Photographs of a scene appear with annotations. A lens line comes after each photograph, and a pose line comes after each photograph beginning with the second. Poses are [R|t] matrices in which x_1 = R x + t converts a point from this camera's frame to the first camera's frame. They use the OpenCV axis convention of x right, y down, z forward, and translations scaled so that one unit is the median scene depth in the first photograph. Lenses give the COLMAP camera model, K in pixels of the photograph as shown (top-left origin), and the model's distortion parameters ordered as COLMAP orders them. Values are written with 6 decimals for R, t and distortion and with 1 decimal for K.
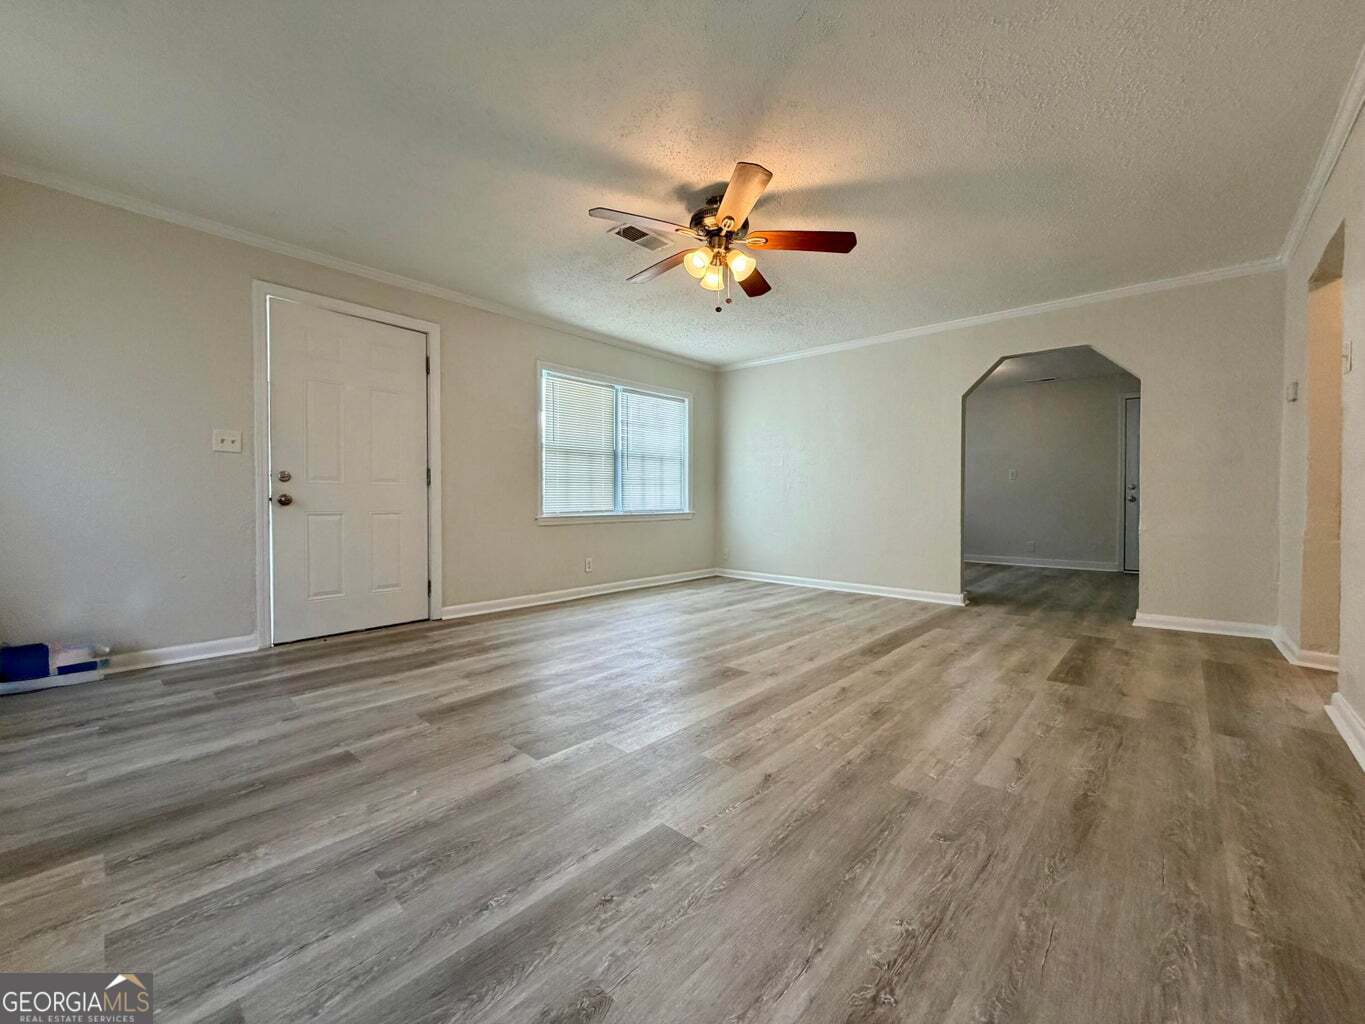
lens RADIAL K [[542.4, 0, 682.5], [0, 542.4, 512.0], [0, 0, 1]] dist [-0.000384, 0.005699]
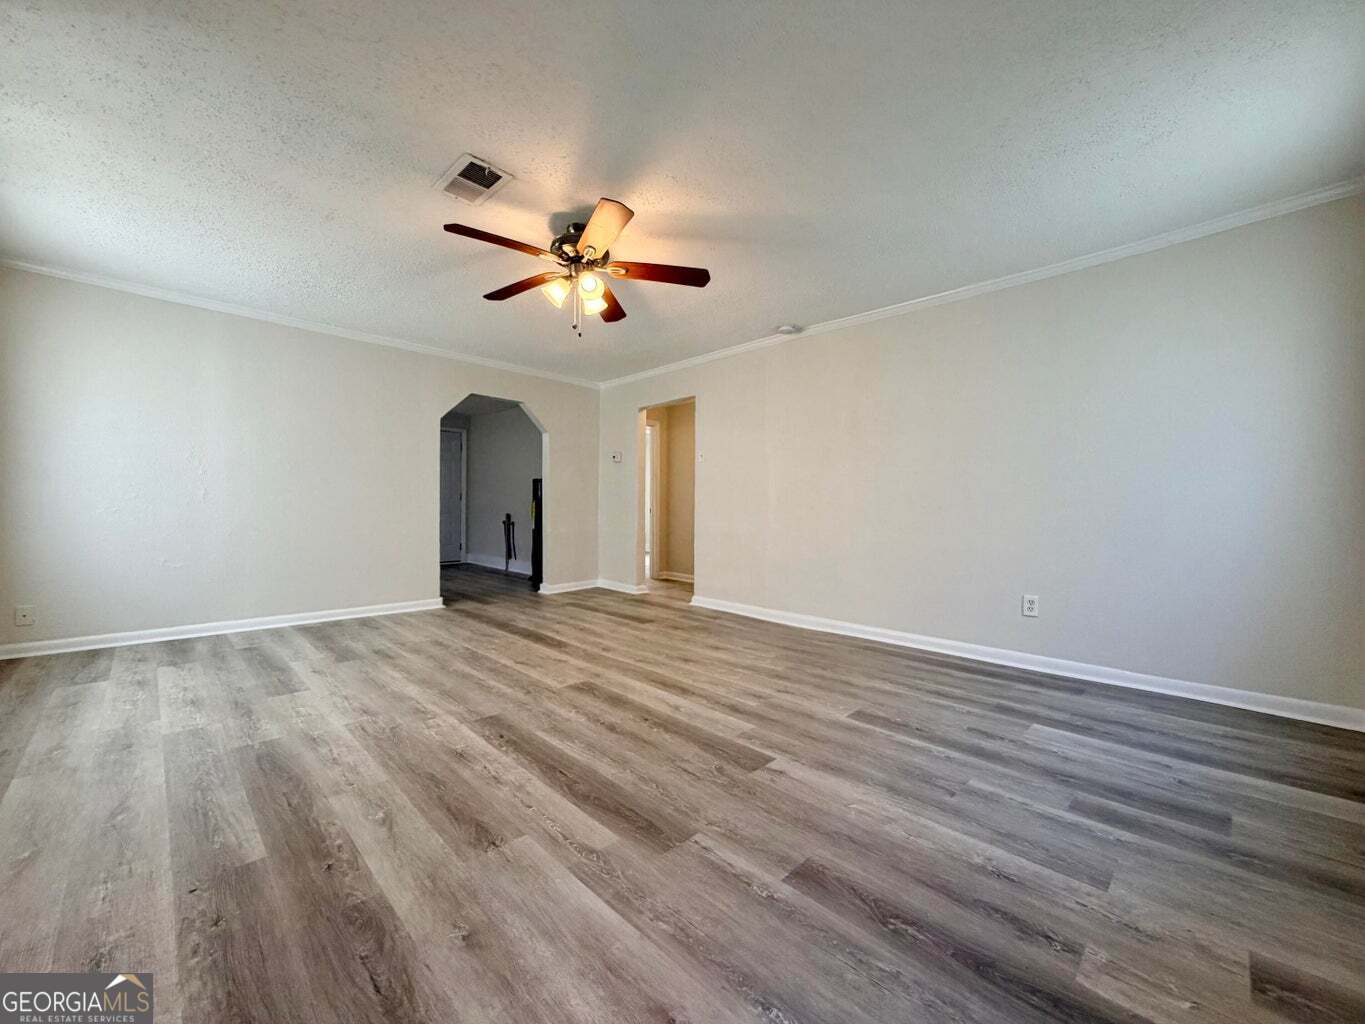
lens RADIAL K [[542.4, 0, 682.5], [0, 542.4, 512.0], [0, 0, 1]] dist [-0.000384, 0.005699]
pose [[0.051699, -0.007981, 0.998631, -1.521008], [0.011357, 0.999908, 0.007403, -0.069592], [-0.998598, 0.010958, 0.051785, 1.233268]]
